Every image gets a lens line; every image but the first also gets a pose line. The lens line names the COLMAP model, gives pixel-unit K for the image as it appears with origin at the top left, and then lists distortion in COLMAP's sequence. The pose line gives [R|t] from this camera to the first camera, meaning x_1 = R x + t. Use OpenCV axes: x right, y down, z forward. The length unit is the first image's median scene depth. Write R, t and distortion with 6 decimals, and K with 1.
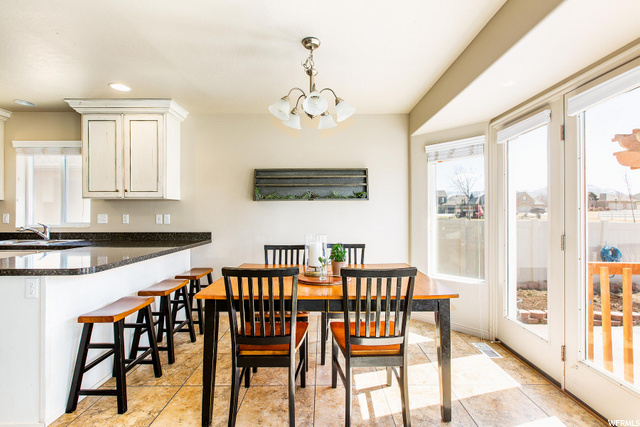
lens RADIAL K [[293.5, 0, 324.5], [0, 293.5, 212.5], [0, 0, 1]] dist [0.000612, -0.000137]
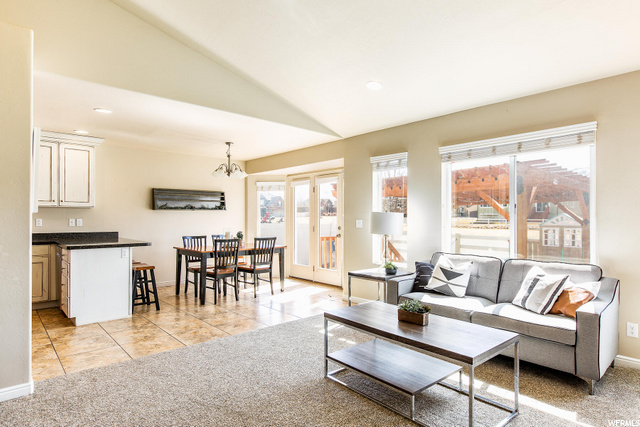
lens RADIAL K [[364.1, 0, 326.3], [0, 364.1, 215.6], [0, 0, 1]] dist [0.002267, 0.001916]
pose [[0.744045, 0.007338, 0.668089, -0.881550], [-0.006476, 0.999972, -0.003771, -0.009404], [-0.668098, -0.001521, 0.744072, -1.031147]]
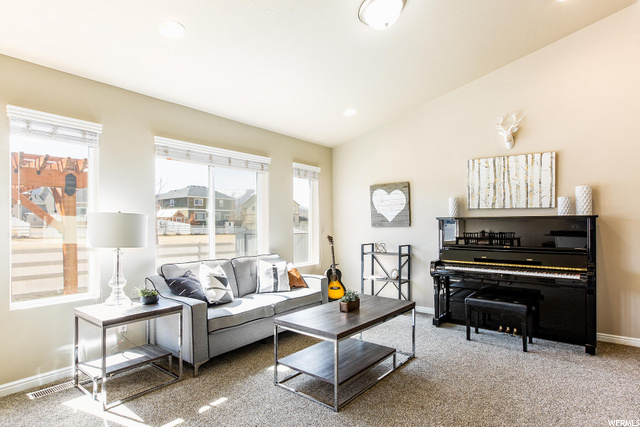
lens RADIAL K [[343.9, 0, 322.2], [0, 343.9, 222.9], [0, 0, 1]] dist [-0.002615, 0.001700]
pose [[-0.788929, 0.005707, 0.614458, -0.701107], [0.001381, 0.999971, -0.007514, -0.000047], [-0.614483, -0.005080, -0.788914, 0.187079]]
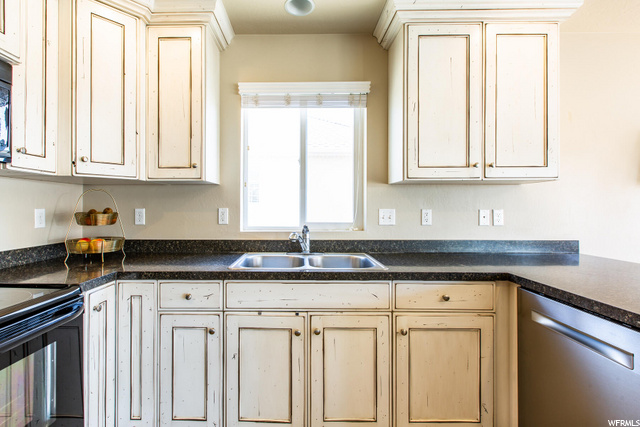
lens RADIAL K [[293.5, 0, 299.0], [0, 293.5, 209.4], [0, 0, 1]] dist [0.000612, -0.000137]
pose [[0.999830, 0.001254, -0.018402, -1.010065], [-0.001144, 0.999982, 0.005949, 0.003792], [0.018409, -0.005927, 0.999813, 0.451768]]
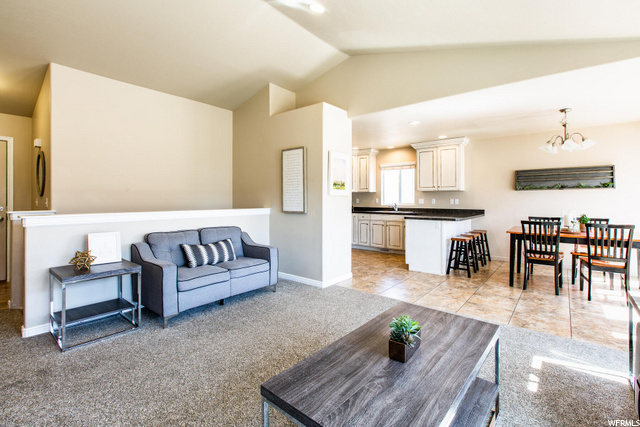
lens RADIAL K [[293.5, 0, 324.0], [0, 293.5, 199.4], [0, 0, 1]] dist [0.000612, -0.000137]
pose [[0.771733, 0.001902, -0.635944, -0.028071], [0.004068, 0.999960, 0.007928, -0.008674], [0.635934, -0.008705, 0.771695, -0.971225]]
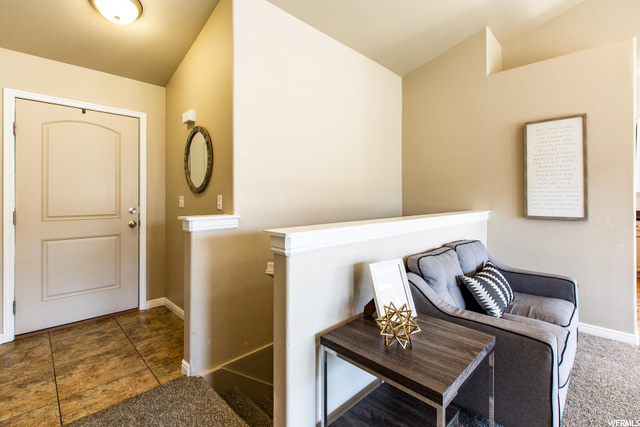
lens RADIAL K [[293.5, 0, 308.1], [0, 293.5, 196.1], [0, 0, 1]] dist [0.000612, -0.000137]
pose [[0.705770, 0.000532, -0.708440, -0.886972], [0.003900, 0.999982, 0.004636, -0.011254], [0.708430, -0.006035, 0.705755, -1.142400]]
